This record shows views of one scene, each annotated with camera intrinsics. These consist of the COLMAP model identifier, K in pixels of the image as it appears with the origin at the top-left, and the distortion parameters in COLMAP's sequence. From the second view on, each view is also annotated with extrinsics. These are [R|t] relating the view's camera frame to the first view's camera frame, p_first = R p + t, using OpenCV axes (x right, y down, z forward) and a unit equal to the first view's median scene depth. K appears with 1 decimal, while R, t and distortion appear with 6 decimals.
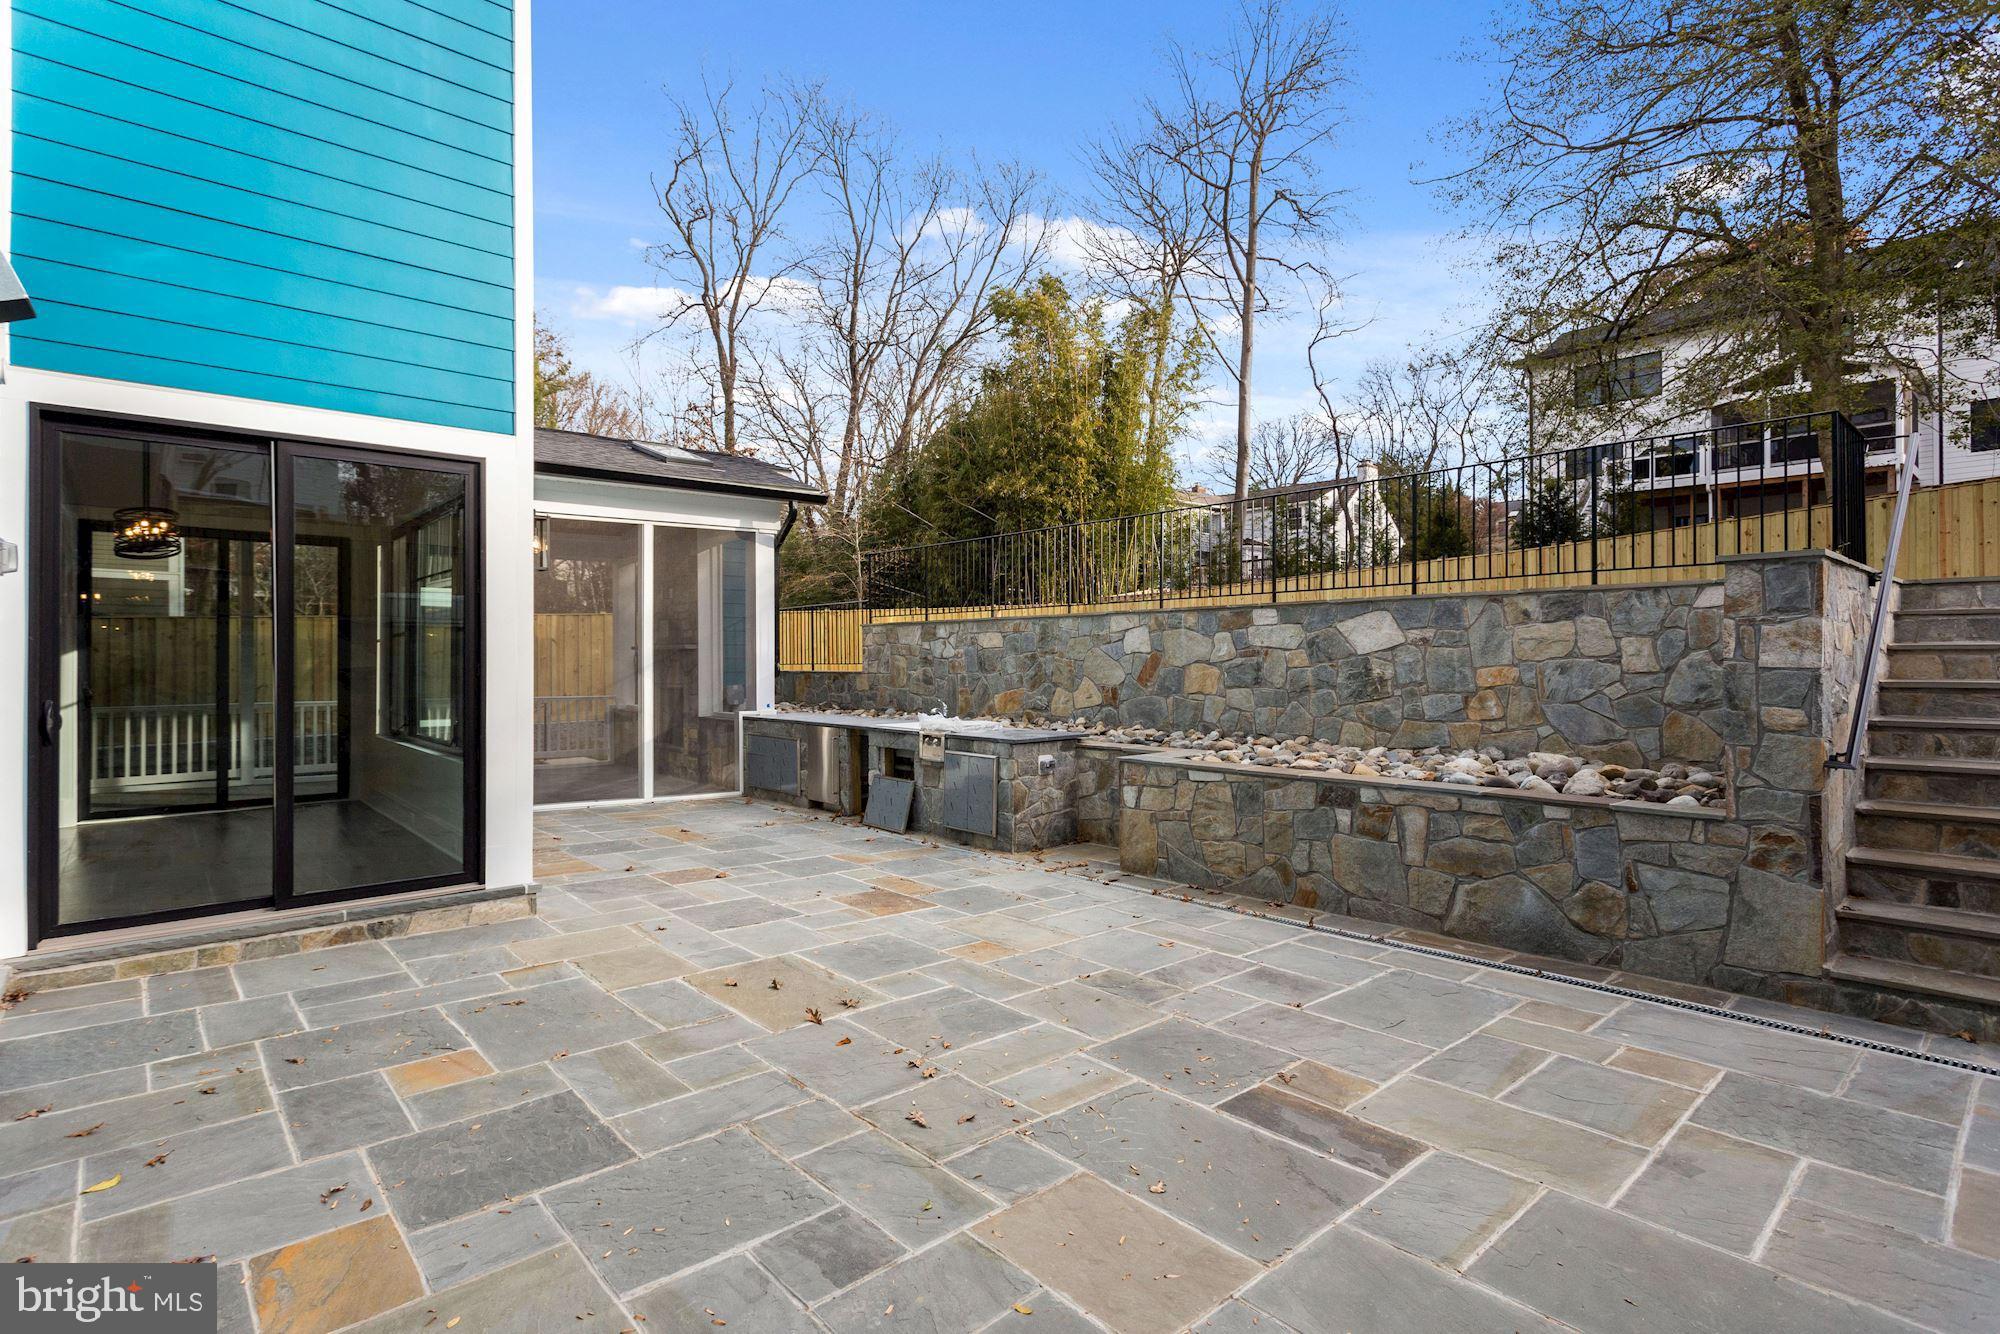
lens RADIAL K [[961.6, 0, 999.5], [0, 961.6, 655.9], [0, 0, 1]] dist [-0.000018, 0.003230]
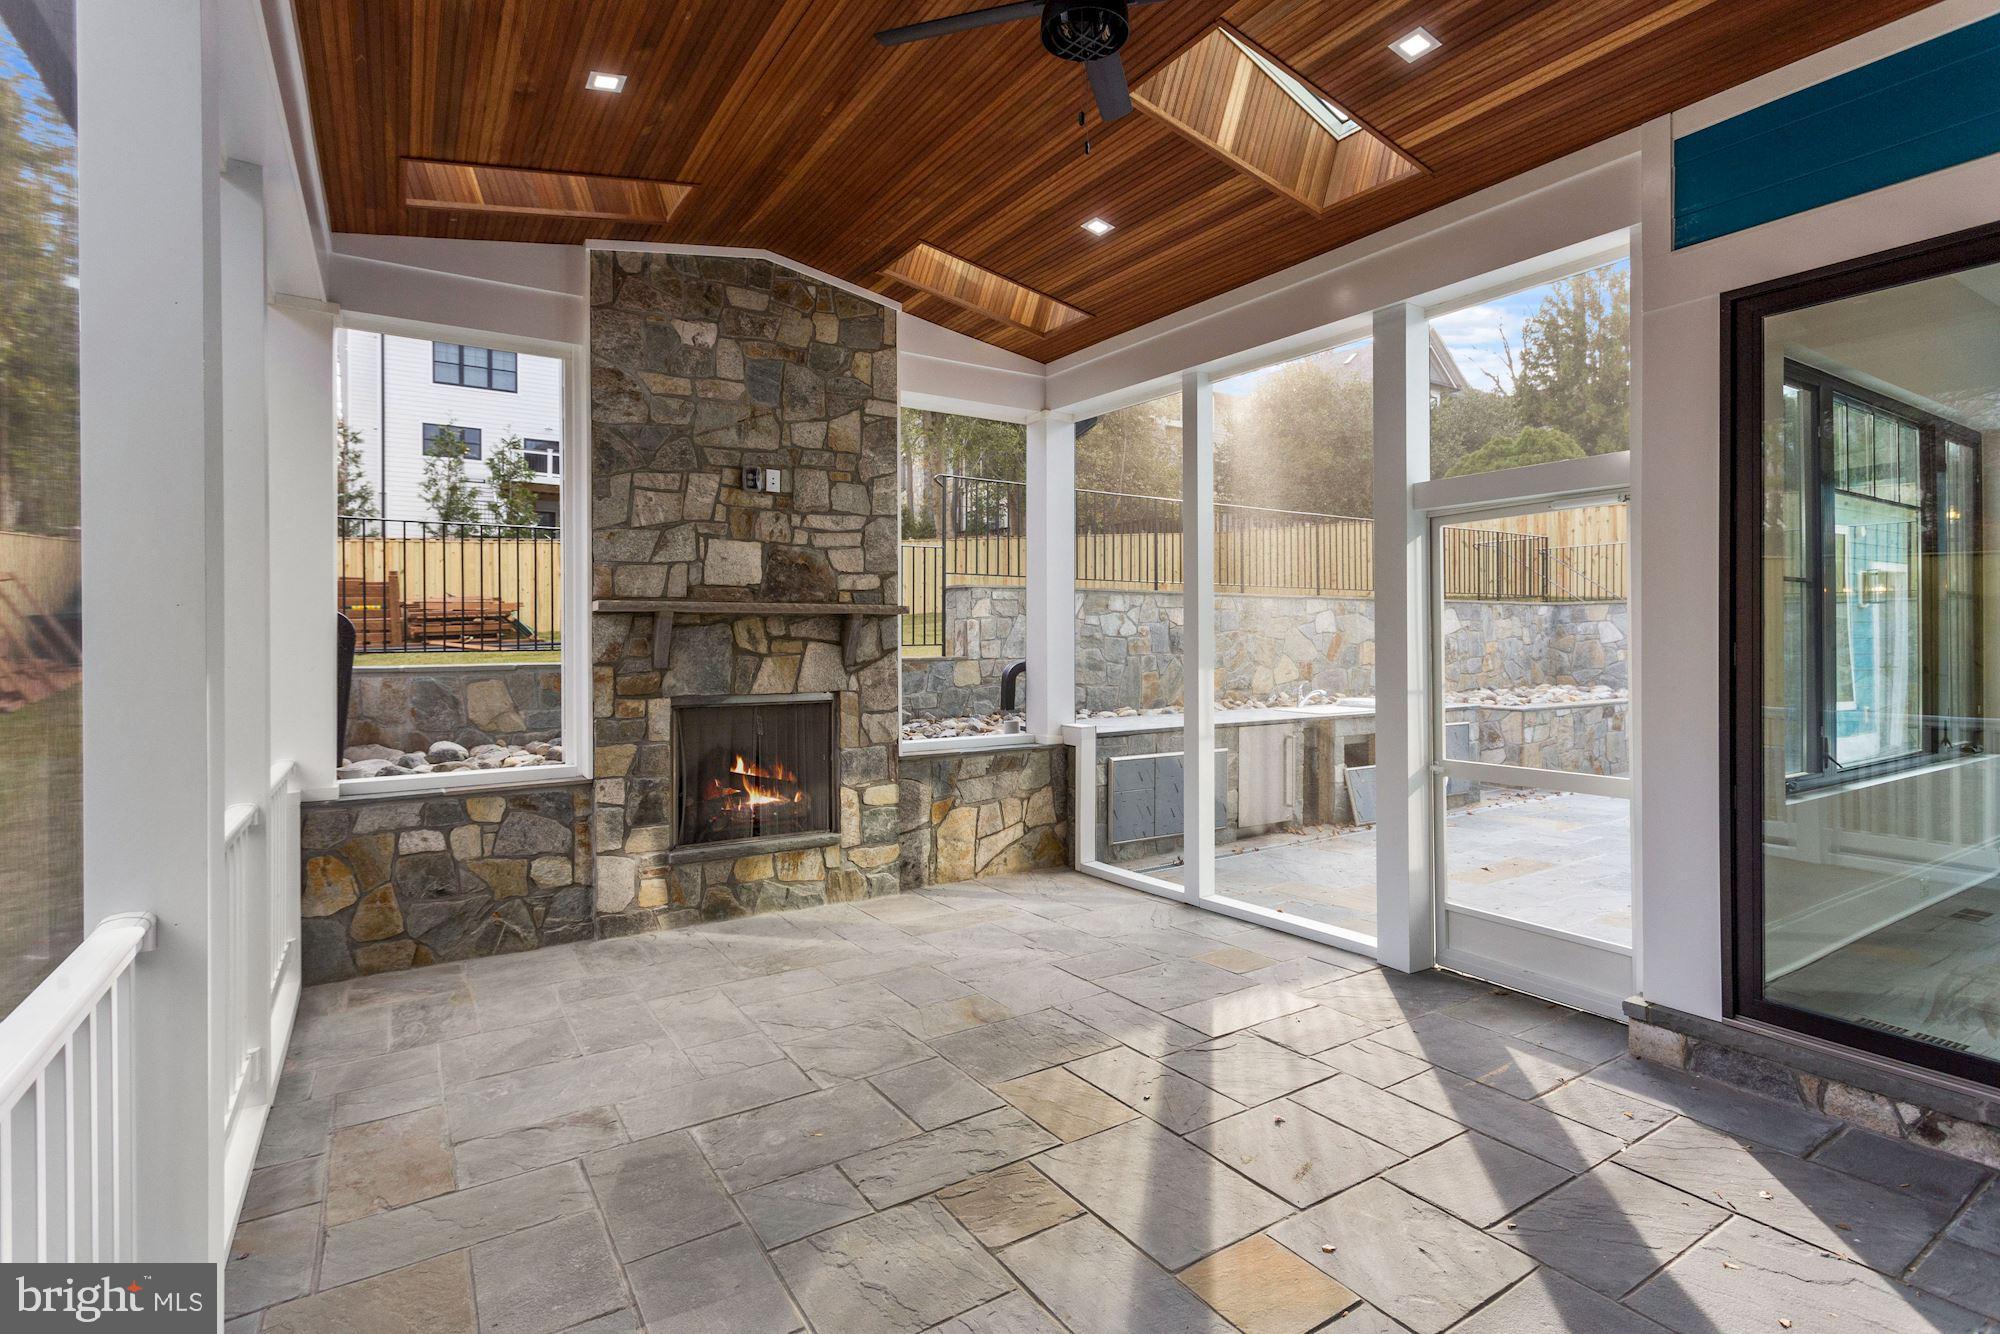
lens RADIAL K [[961.6, 0, 999.9], [0, 961.6, 651.2], [0, 0, 1]] dist [-0.000018, 0.003230]
pose [[0.152366, -0.007335, 0.988297, -1.219027], [0.000502, 0.999973, 0.007344, 0.012094], [-0.988324, -0.000623, 0.152366, 1.372231]]
